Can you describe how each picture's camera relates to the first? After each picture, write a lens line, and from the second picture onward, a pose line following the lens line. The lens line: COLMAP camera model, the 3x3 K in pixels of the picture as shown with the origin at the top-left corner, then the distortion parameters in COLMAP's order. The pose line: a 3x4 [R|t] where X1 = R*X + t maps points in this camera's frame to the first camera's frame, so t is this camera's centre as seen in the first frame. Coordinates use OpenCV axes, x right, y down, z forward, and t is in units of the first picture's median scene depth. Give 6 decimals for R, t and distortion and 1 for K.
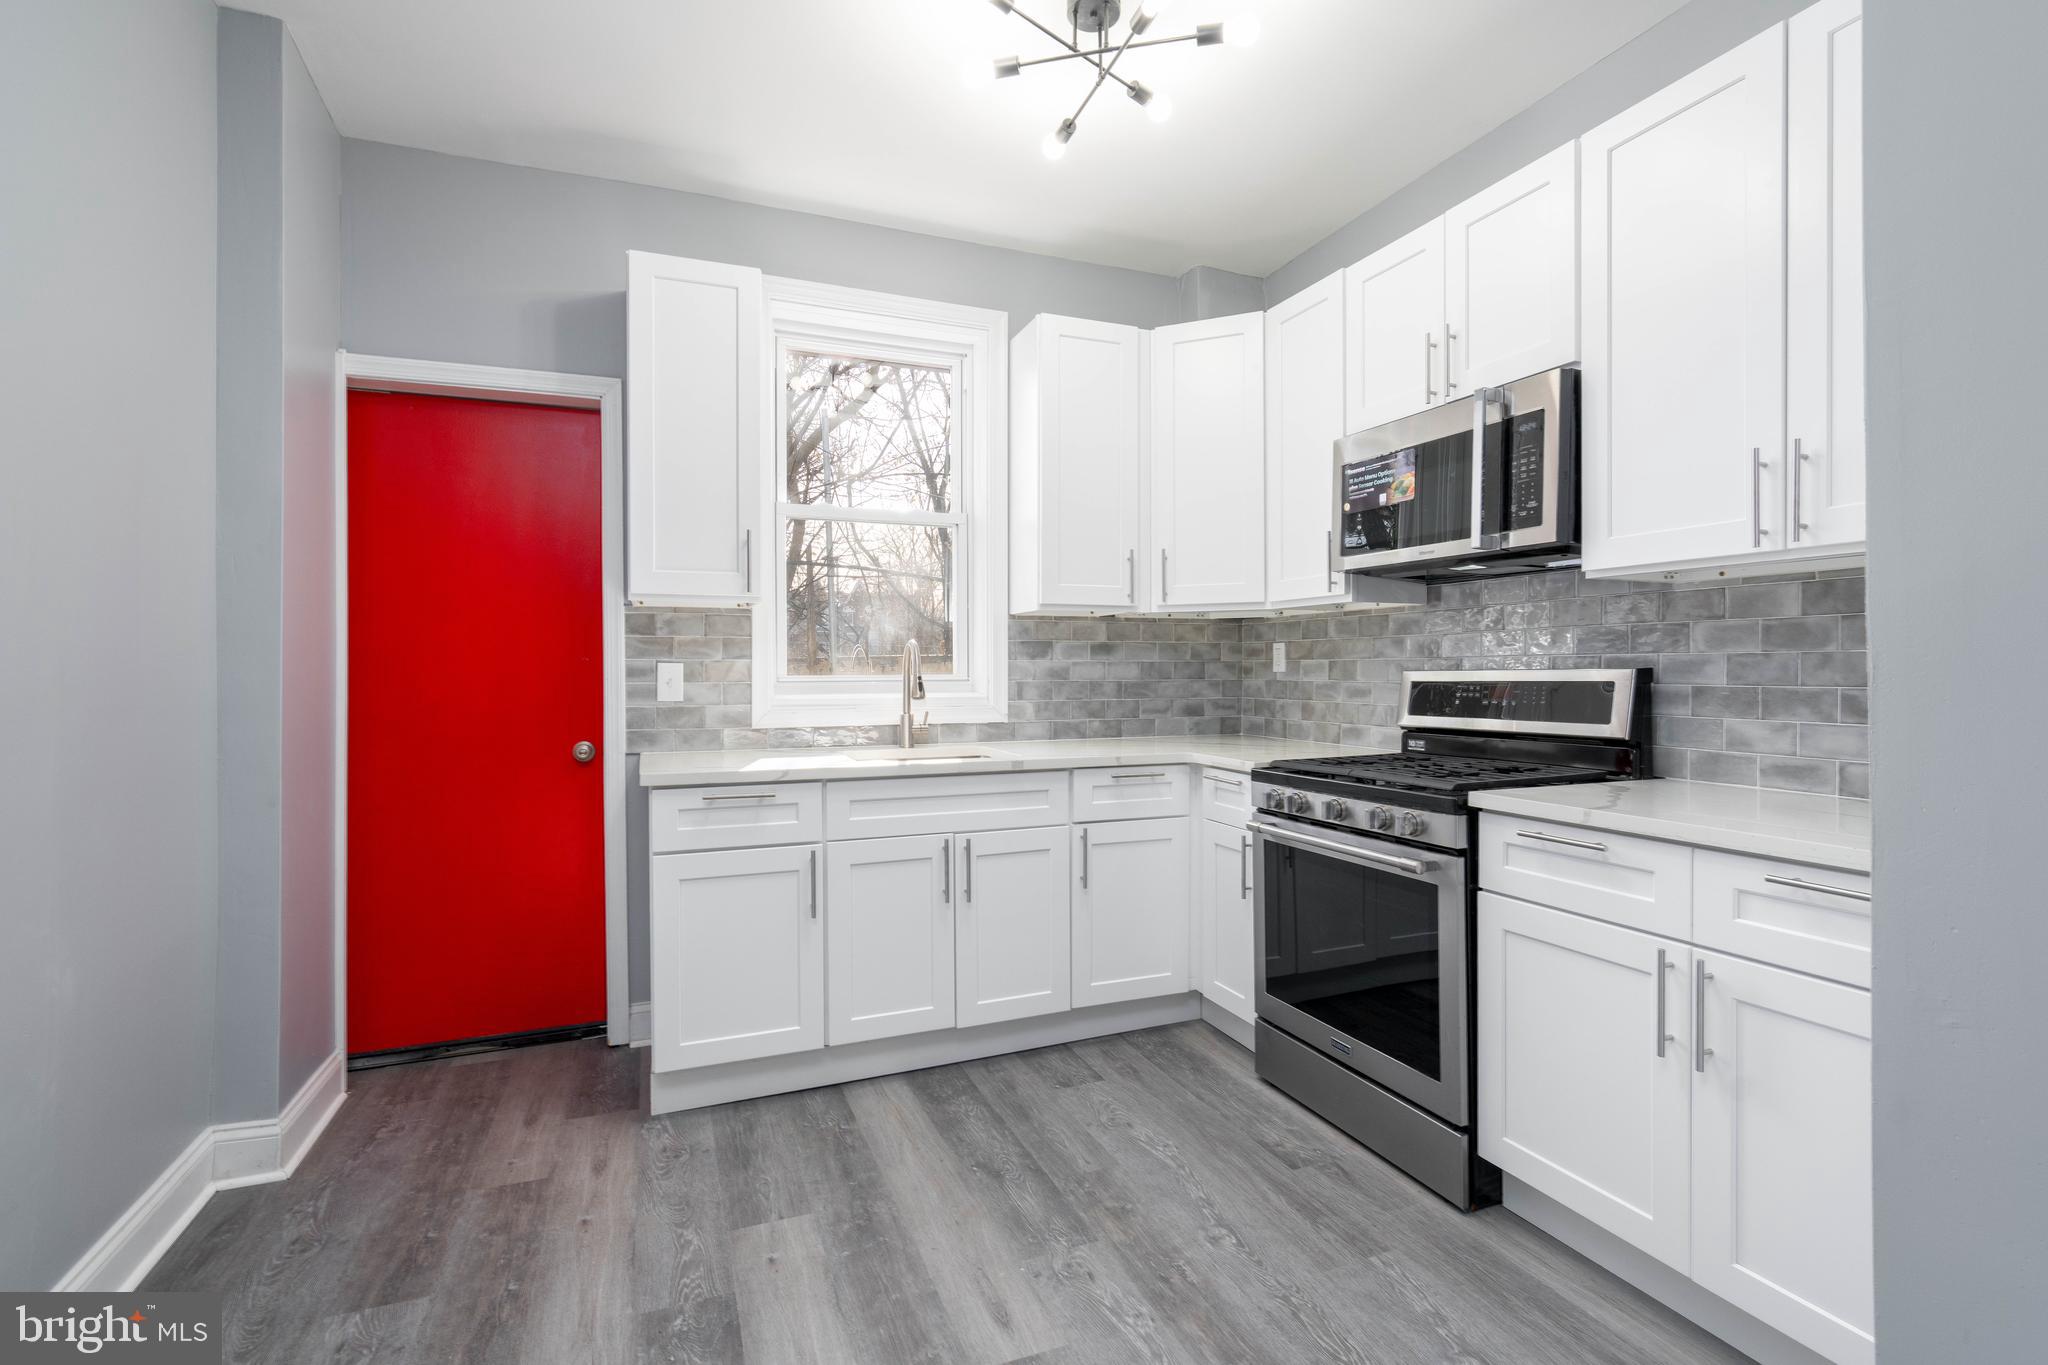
lens RADIAL K [[943.2, 0, 1015.4], [0, 943.2, 666.1], [0, 0, 1]] dist [-0.007123, 0.001731]
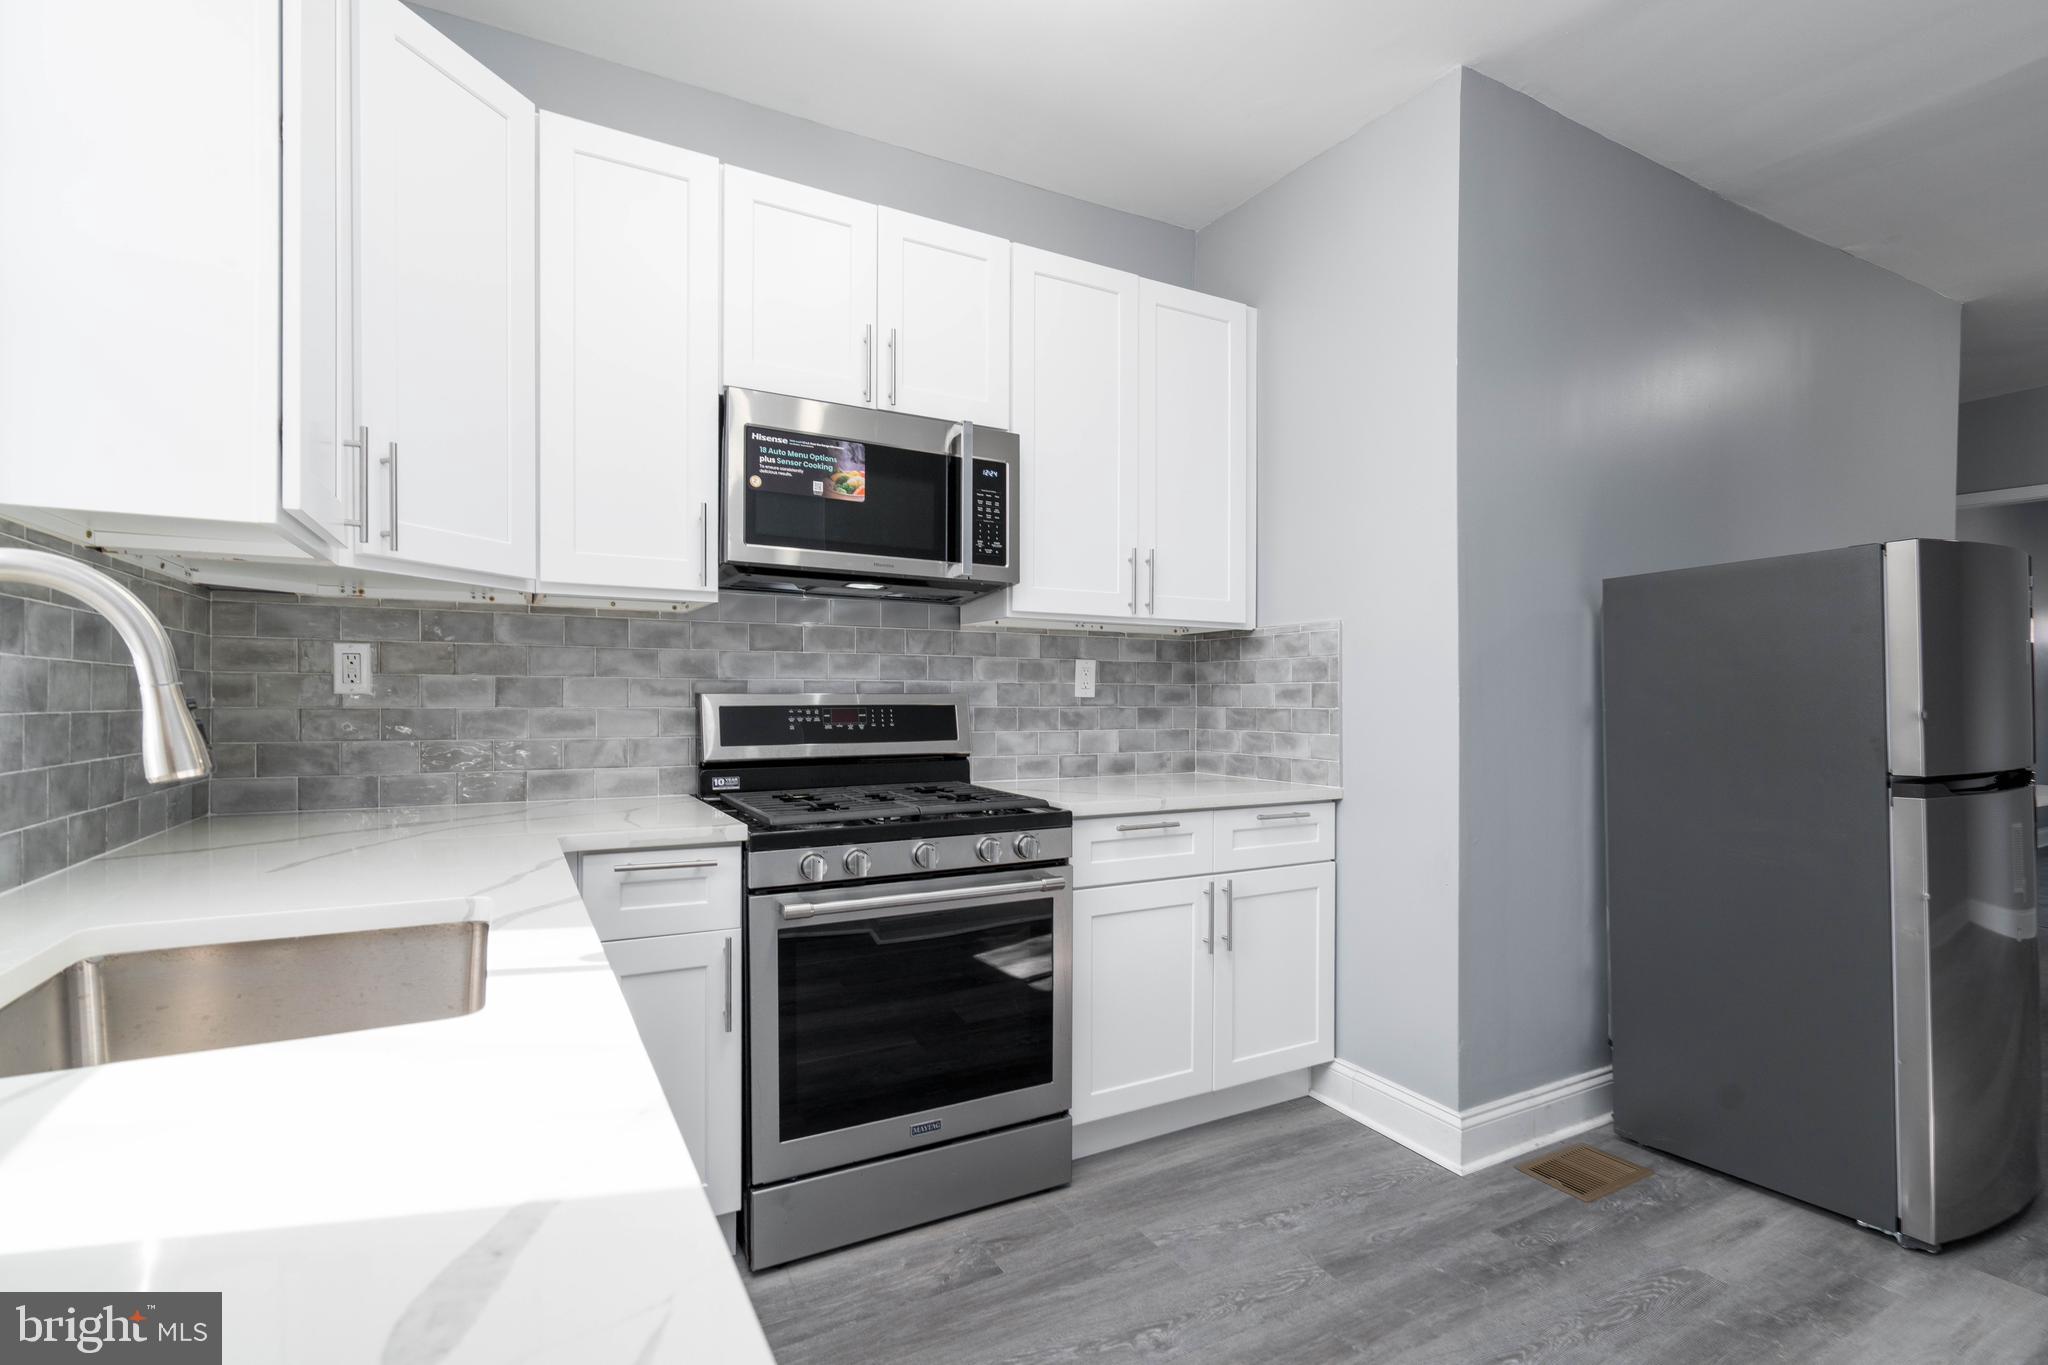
lens RADIAL K [[943.2, 0, 1033.8], [0, 943.2, 707.9], [0, 0, 1]] dist [-0.007123, 0.001731]
pose [[-0.129687, -0.004445, 0.991545, -0.514246], [-0.006384, 0.999973, 0.003647, 0.015299], [-0.991534, -0.005857, -0.129712, 1.002080]]
